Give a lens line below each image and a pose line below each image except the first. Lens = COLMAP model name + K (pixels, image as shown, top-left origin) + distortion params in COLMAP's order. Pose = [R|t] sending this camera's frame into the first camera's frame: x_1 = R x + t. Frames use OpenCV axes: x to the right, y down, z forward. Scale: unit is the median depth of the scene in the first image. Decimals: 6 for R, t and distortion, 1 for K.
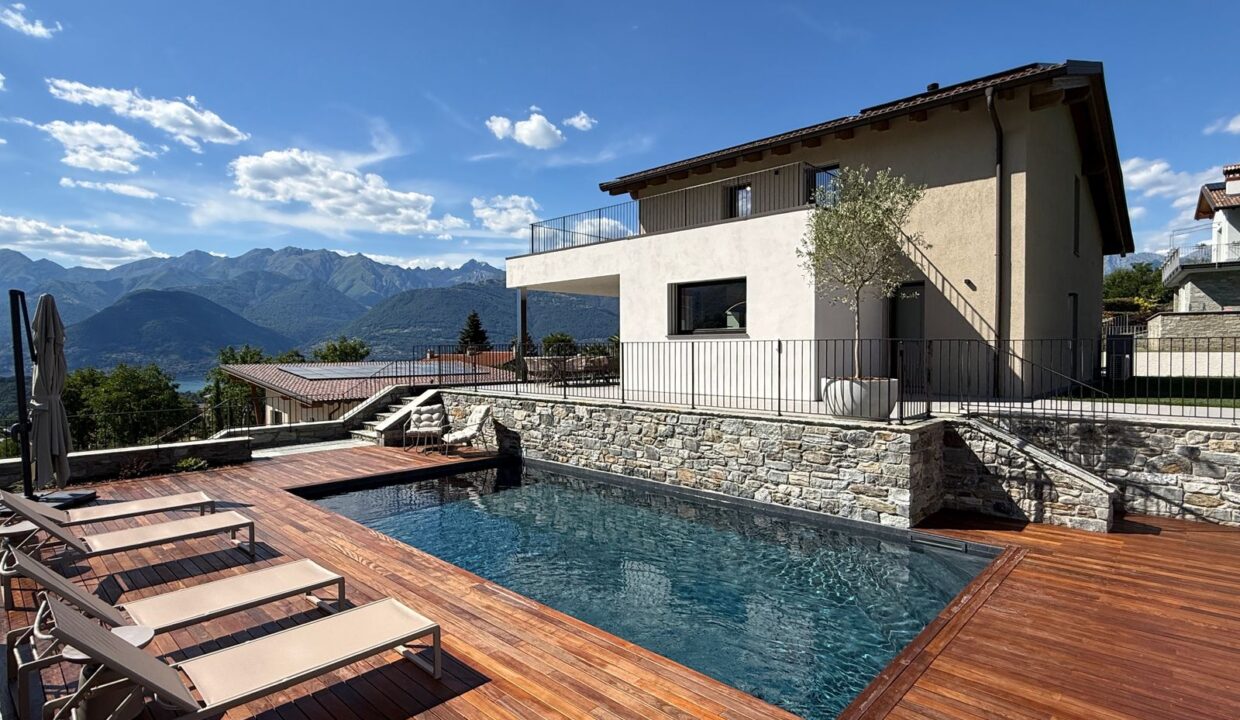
lens RADIAL K [[613.6, 0, 658.9], [0, 613.6, 357.5], [0, 0, 1]] dist [-0.013330, 0.000444]
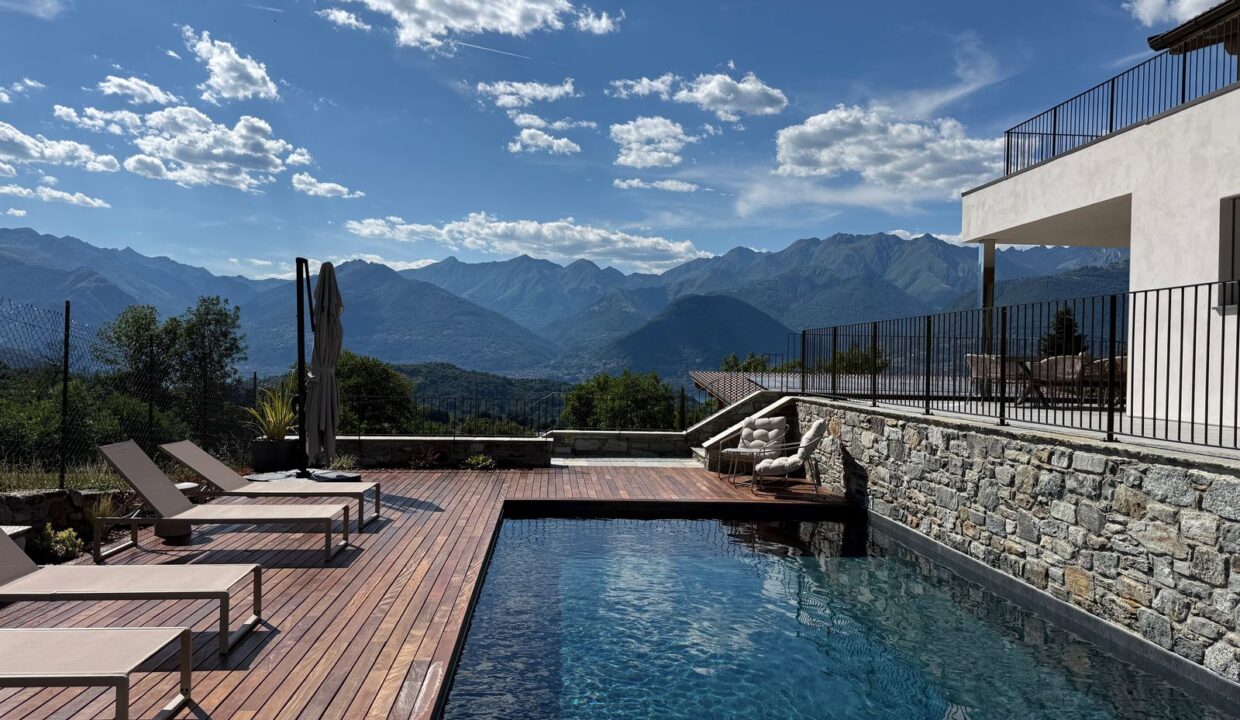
lens RADIAL K [[886.5, 0, 620.0], [0, 886.5, 360.0], [0, 0, 1]] dist [0.115676, -0.170091]
pose [[0.709840, 0.016081, -0.704180, 0.207198], [-0.032290, 0.999431, -0.009726, 0.031864], [0.703623, 0.029642, 0.709955, 0.202128]]
